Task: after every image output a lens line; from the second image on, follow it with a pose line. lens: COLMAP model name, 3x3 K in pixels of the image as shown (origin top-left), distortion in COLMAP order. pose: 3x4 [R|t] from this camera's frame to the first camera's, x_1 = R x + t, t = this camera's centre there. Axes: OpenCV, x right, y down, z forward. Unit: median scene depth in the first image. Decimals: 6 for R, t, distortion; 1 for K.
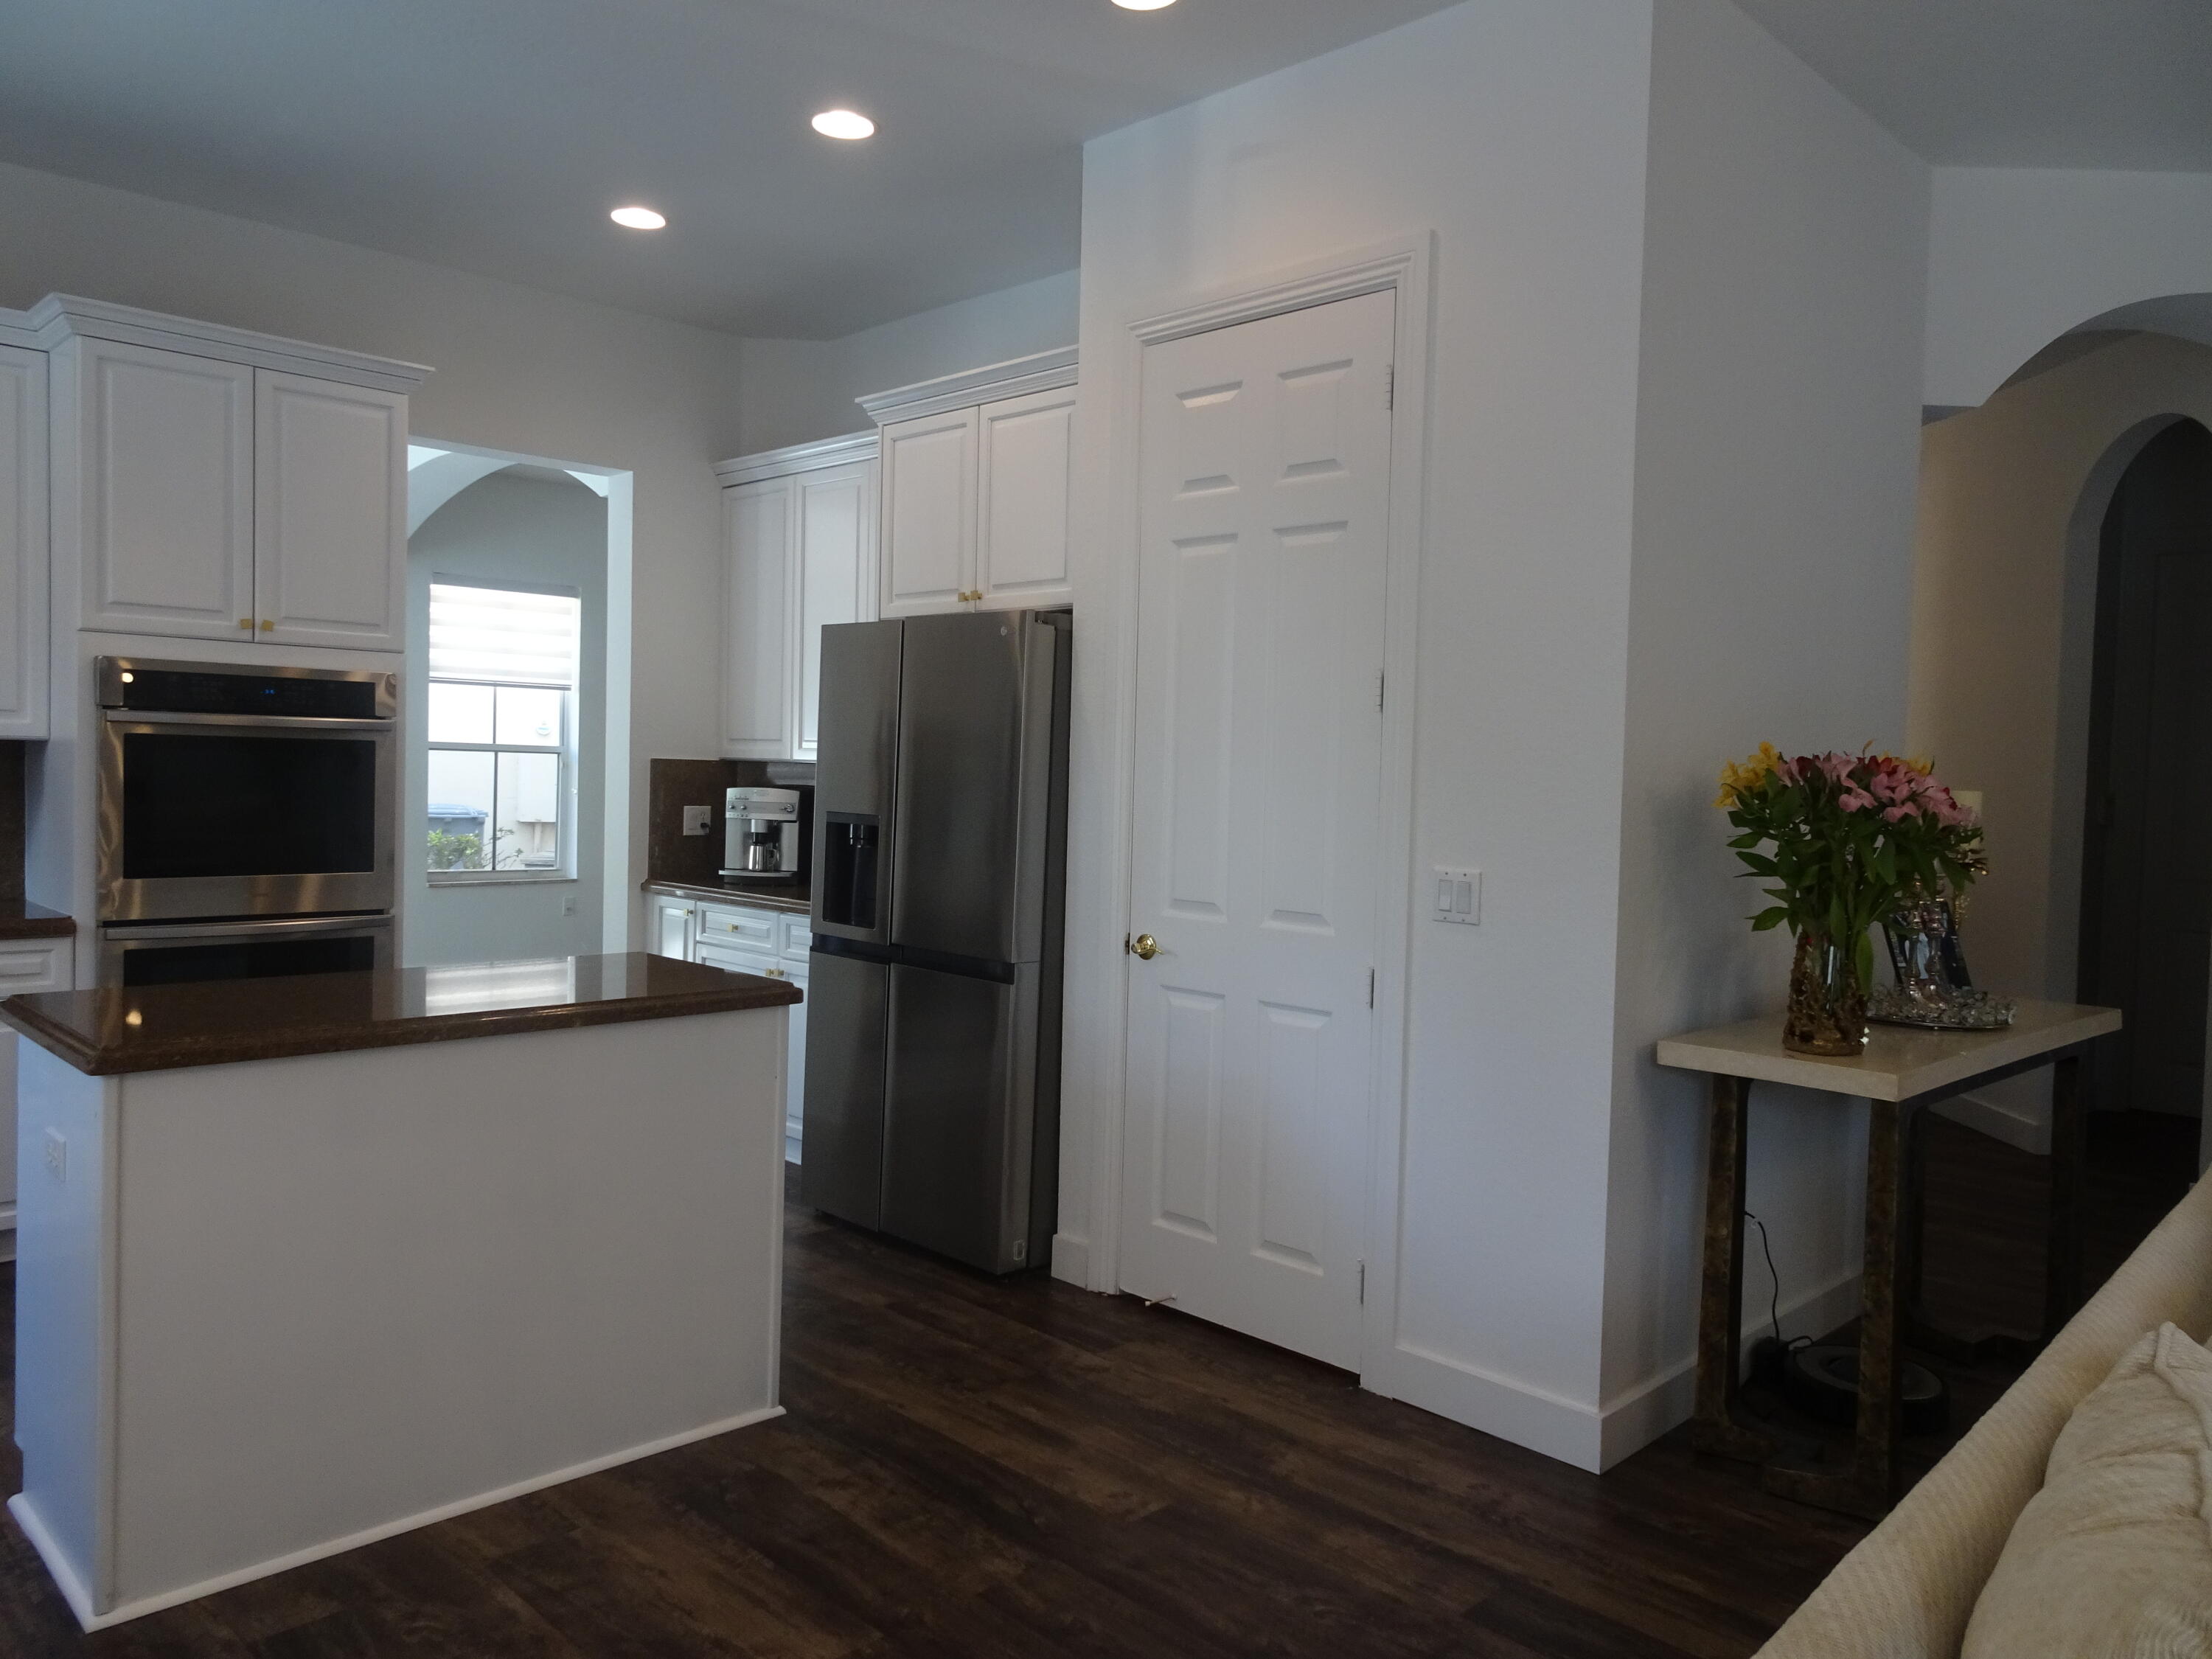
lens RADIAL K [[1568.7, 0, 1106.0], [0, 1568.7, 829.5], [0, 0, 1]] dist [0.002288, -0.001906]
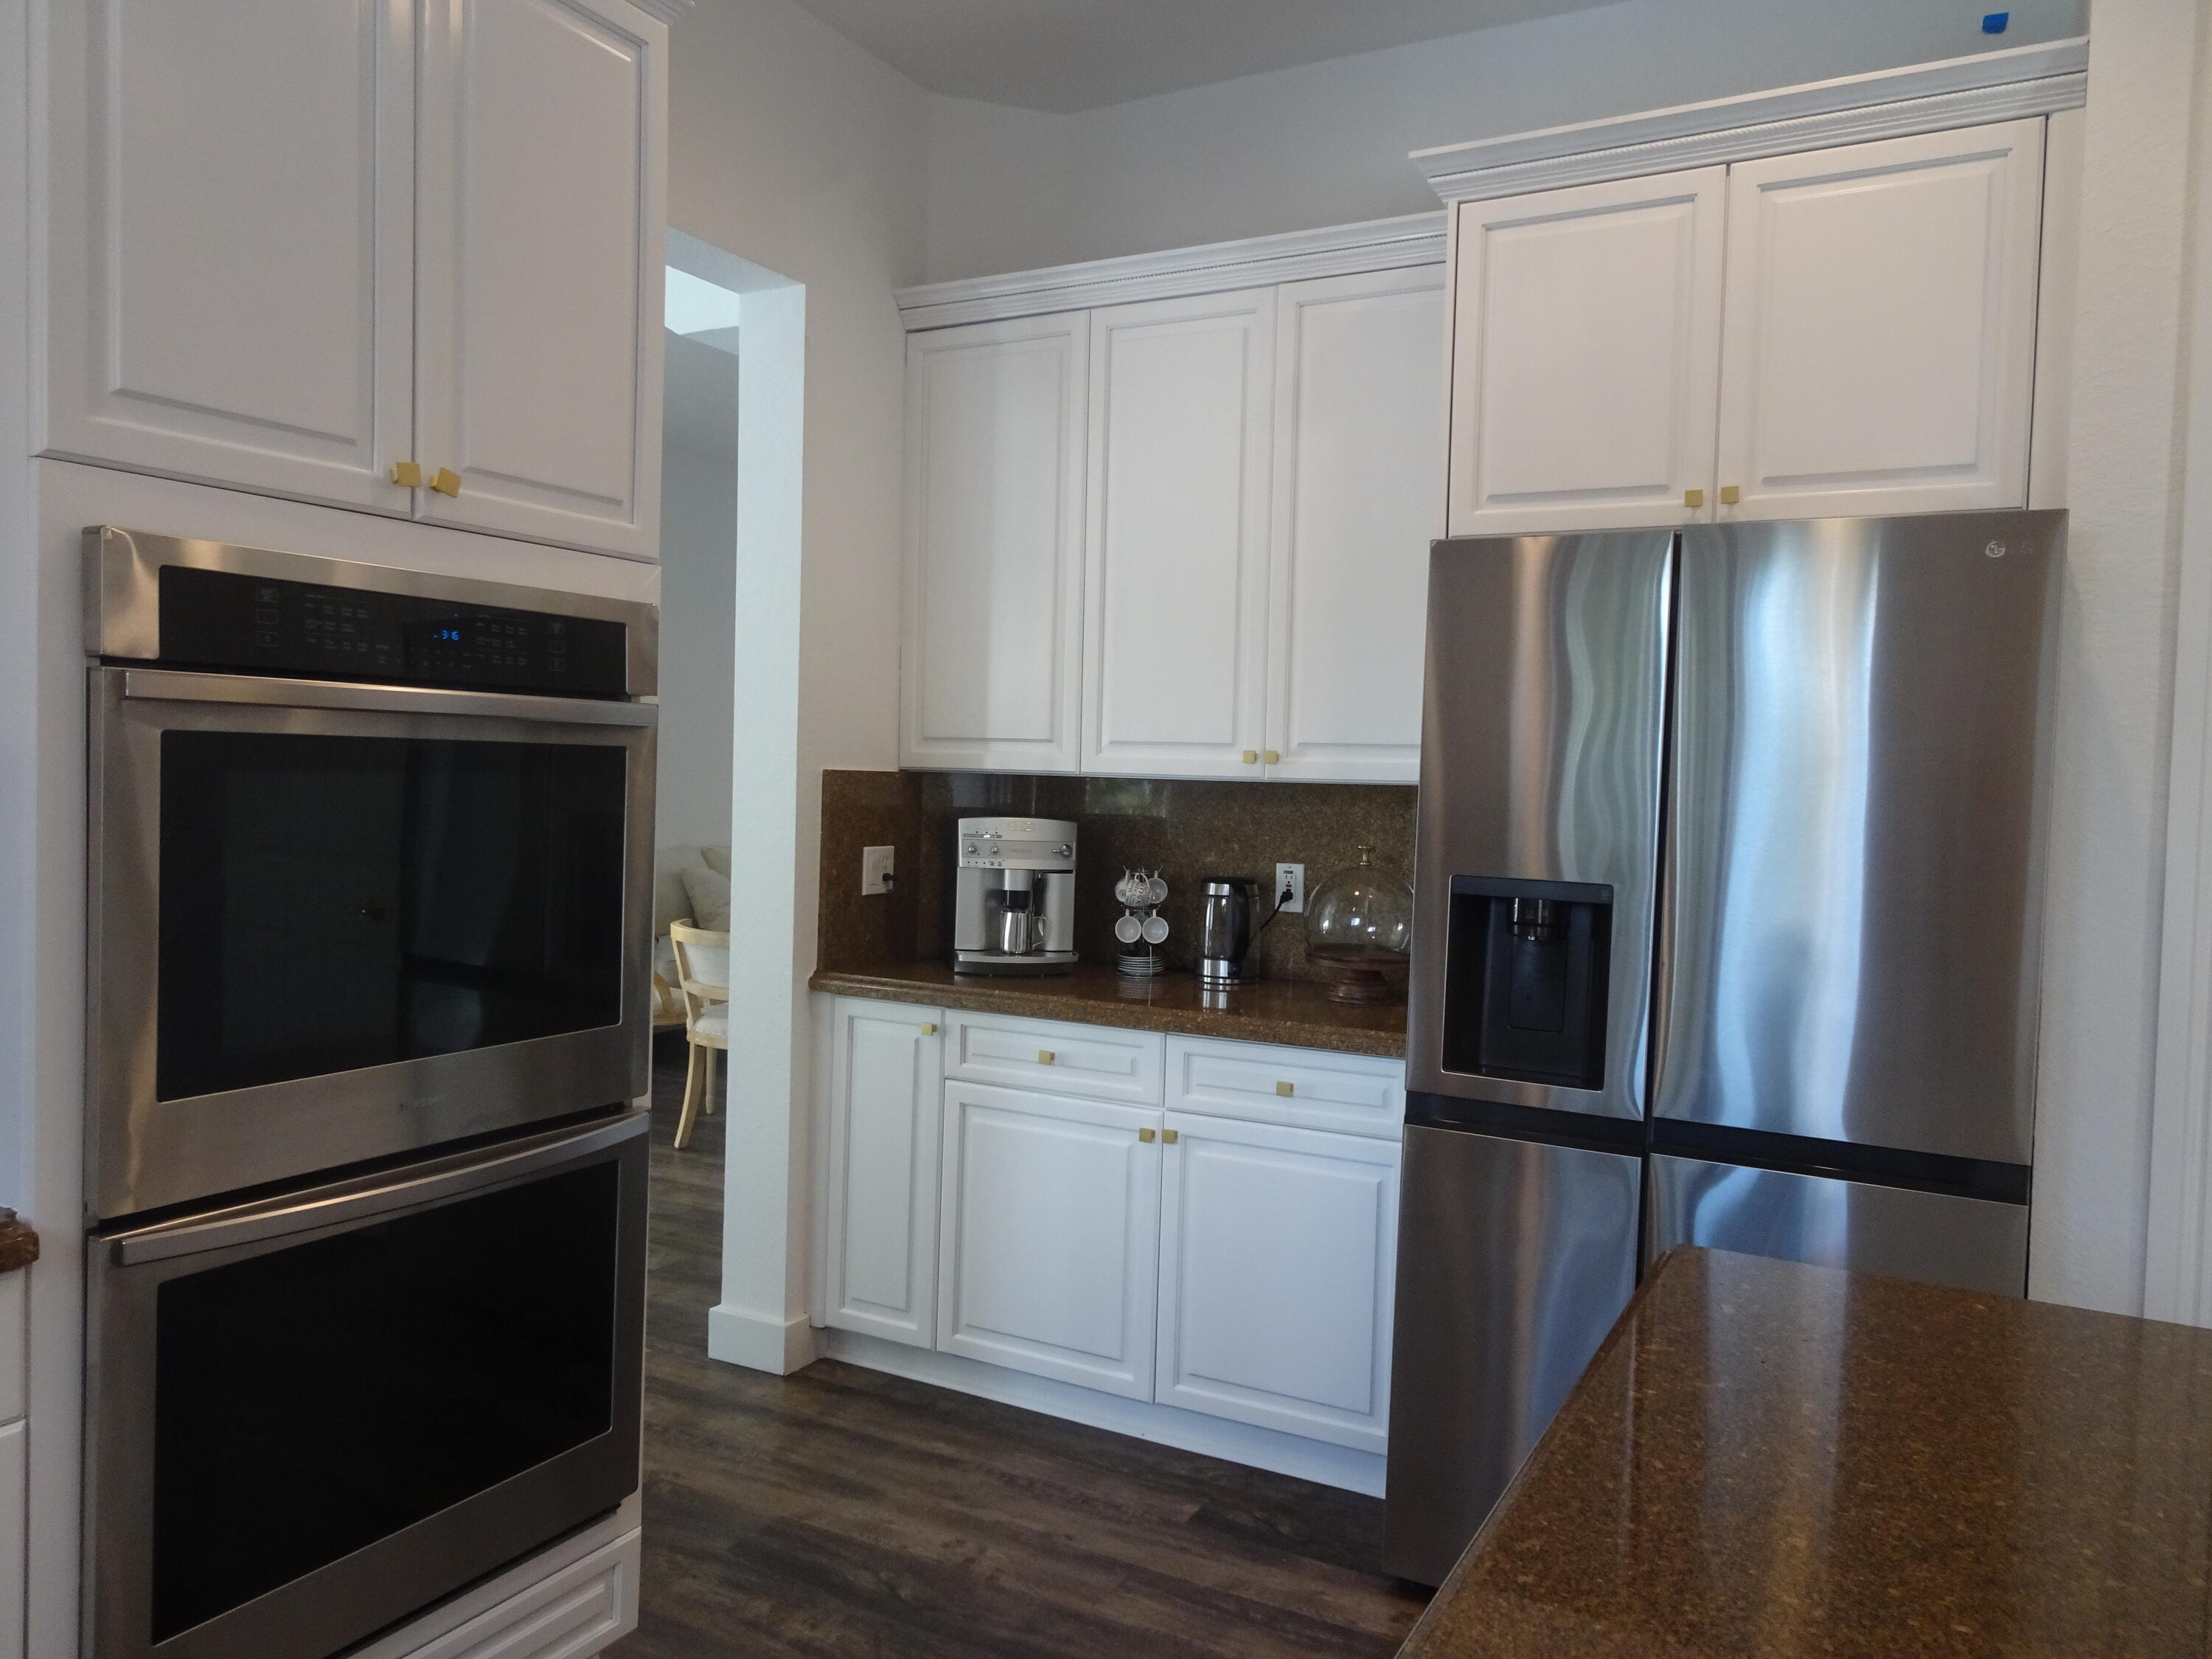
lens RADIAL K [[1582.8, 0, 1106.0], [0, 1582.8, 829.5], [0, 0, 1]] dist [0.003204, 0.003049]
pose [[0.959799, -0.013058, 0.280385, -0.372428], [0.011410, 0.999907, 0.007509, -0.027059], [-0.280457, -0.004008, 0.959858, 0.405908]]
